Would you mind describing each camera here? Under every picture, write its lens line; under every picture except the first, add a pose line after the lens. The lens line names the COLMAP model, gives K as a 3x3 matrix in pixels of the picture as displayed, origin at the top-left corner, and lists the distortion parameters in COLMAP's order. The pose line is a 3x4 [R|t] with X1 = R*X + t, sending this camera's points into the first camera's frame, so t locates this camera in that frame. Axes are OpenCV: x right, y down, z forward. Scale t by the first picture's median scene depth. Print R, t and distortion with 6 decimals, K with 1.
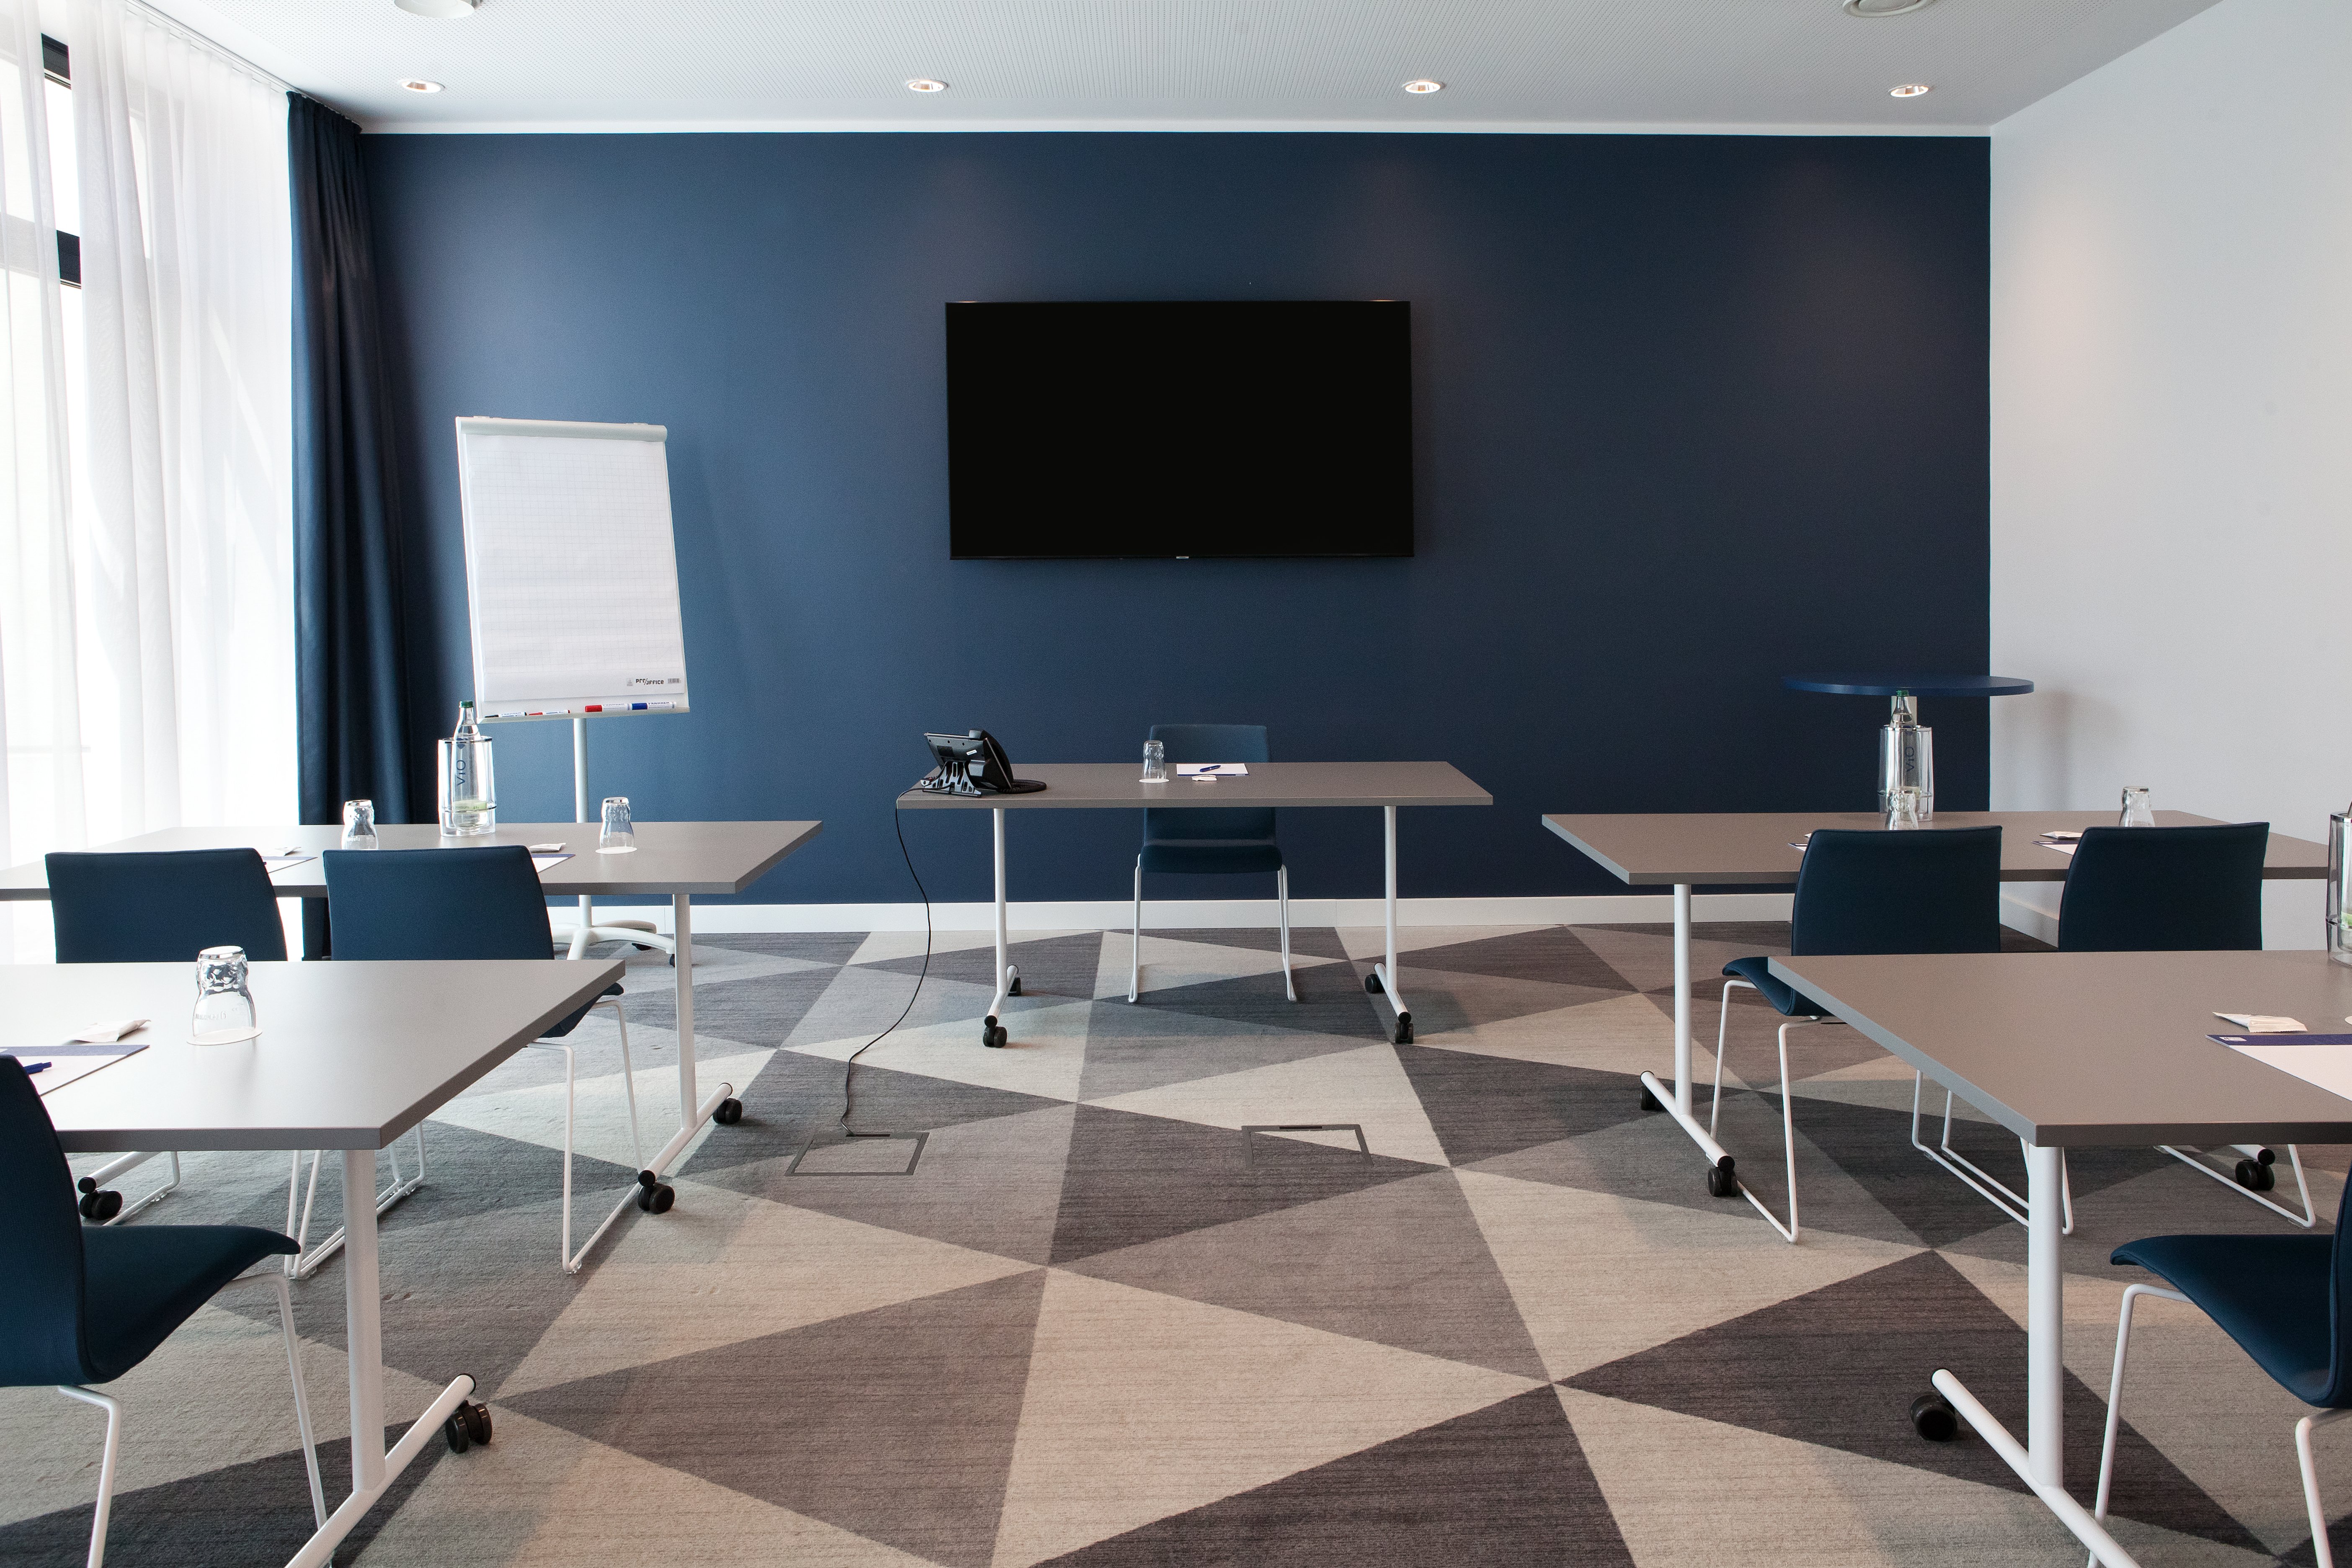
lens RADIAL K [[1659.6, 0, 1176.0], [0, 1659.6, 784.0], [0, 0, 1]] dist [0.061624, -0.058194]
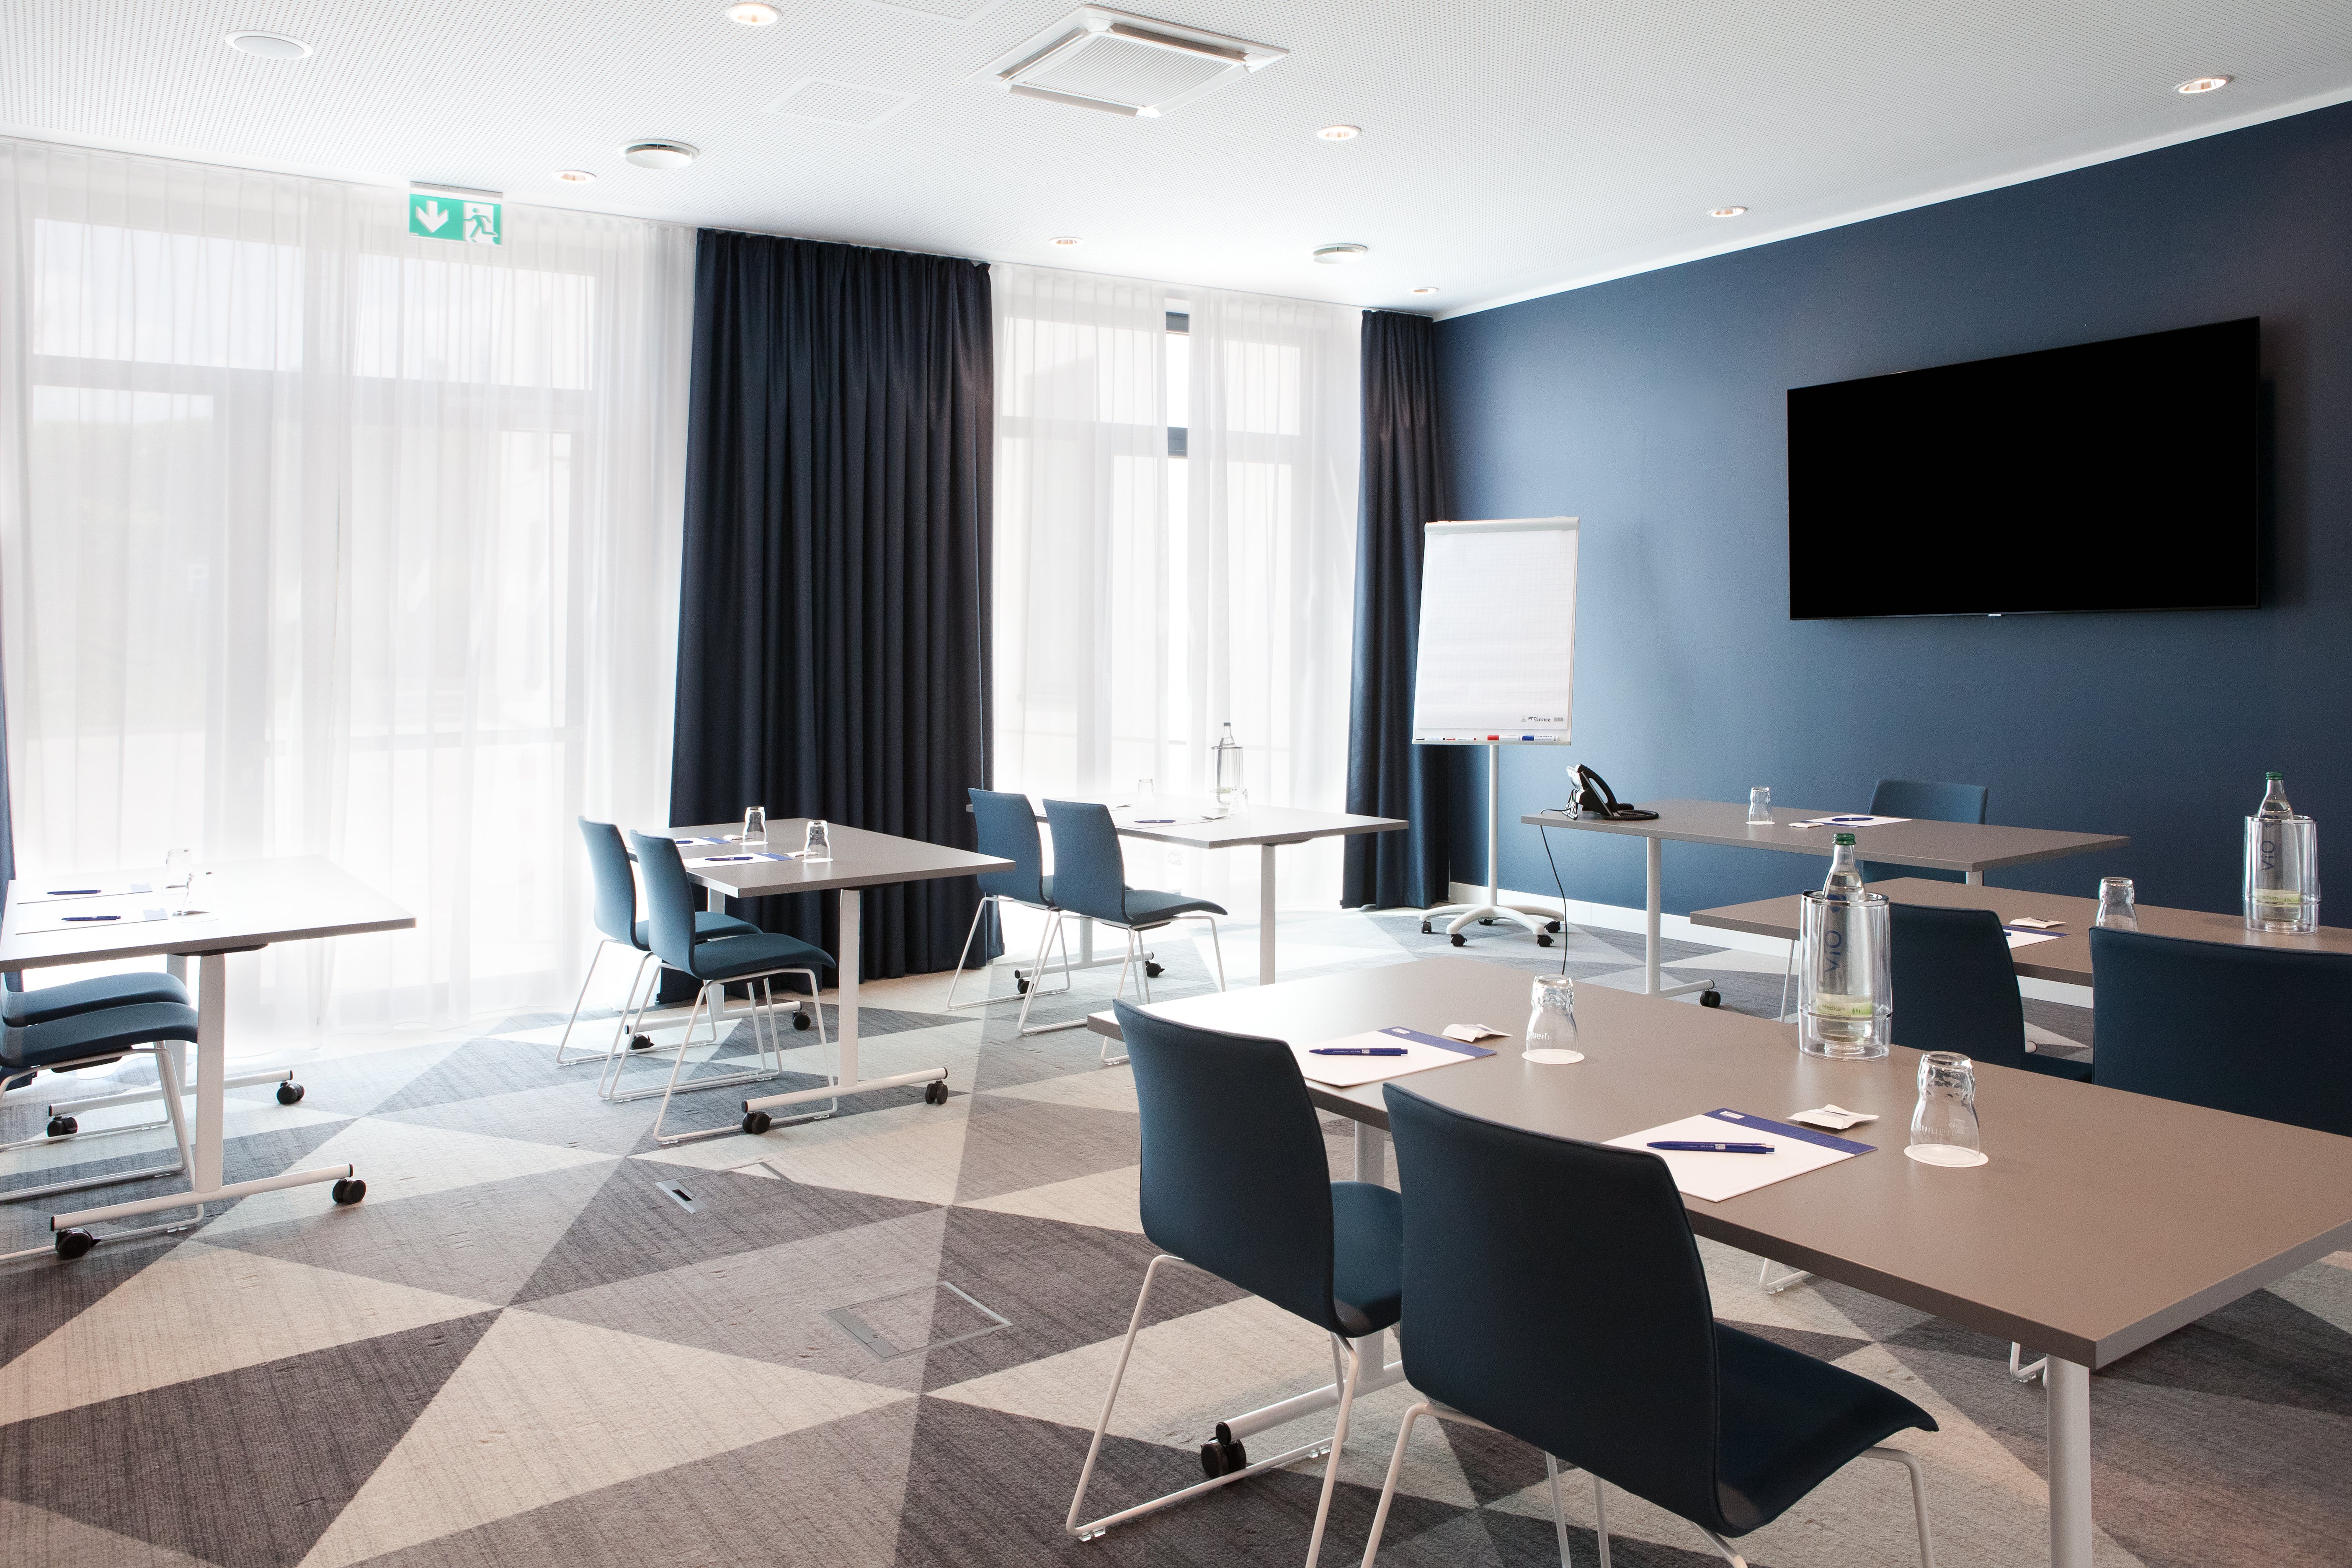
lens RADIAL K [[1659.6, 0, 1176.0], [0, 1659.6, 784.0], [0, 0, 1]] dist [0.061624, -0.058194]
pose [[0.549229, 0.073283, -0.832452, 0.608186], [-0.108643, 0.993955, 0.015821, -0.002920], [0.828580, 0.081750, 0.553871, 0.080983]]
